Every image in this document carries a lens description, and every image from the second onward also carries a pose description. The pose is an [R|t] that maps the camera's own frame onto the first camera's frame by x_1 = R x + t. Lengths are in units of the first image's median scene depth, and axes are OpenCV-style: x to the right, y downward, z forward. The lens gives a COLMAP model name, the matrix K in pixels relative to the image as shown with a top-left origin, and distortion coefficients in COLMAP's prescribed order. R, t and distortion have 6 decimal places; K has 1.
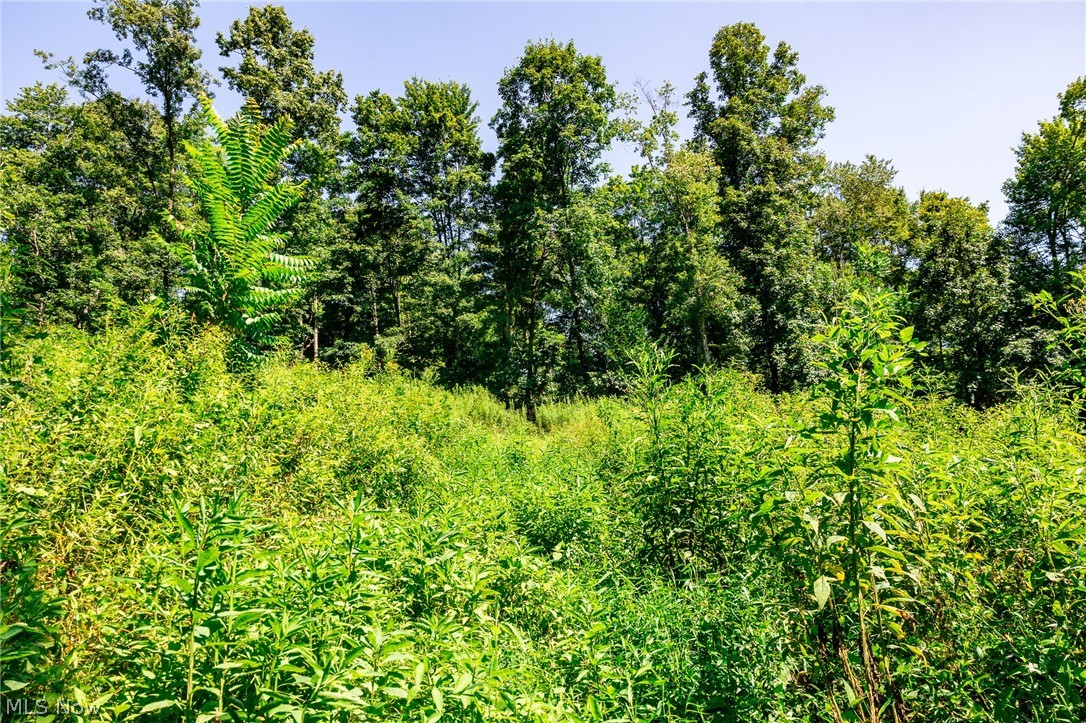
lens RADIAL K [[723.6, 0, 538.6], [0, 723.6, 365.5], [0, 0, 1]] dist [-0.007621, 0.005614]
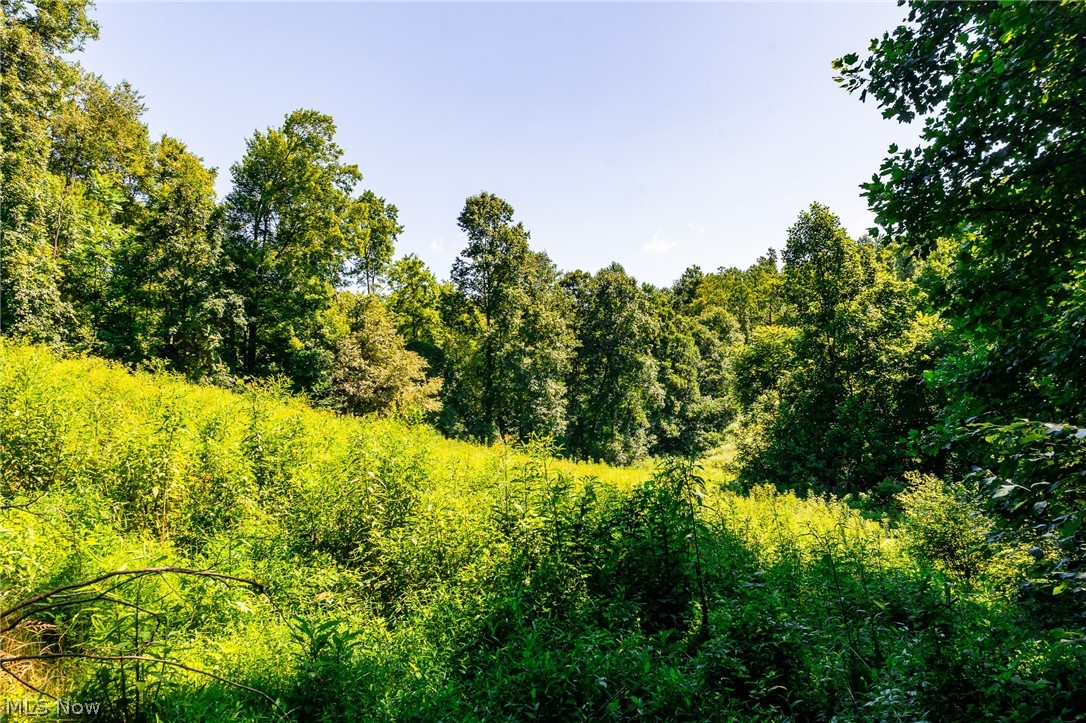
lens RADIAL K [[723.6, 0, 538.6], [0, 723.6, 365.5], [0, 0, 1]] dist [-0.007621, 0.005614]
pose [[0.509884, 0.114112, 0.852641, -0.080442], [-0.208359, 0.978032, -0.006293, -0.026345], [-0.834629, -0.174447, 0.522459, -0.105488]]
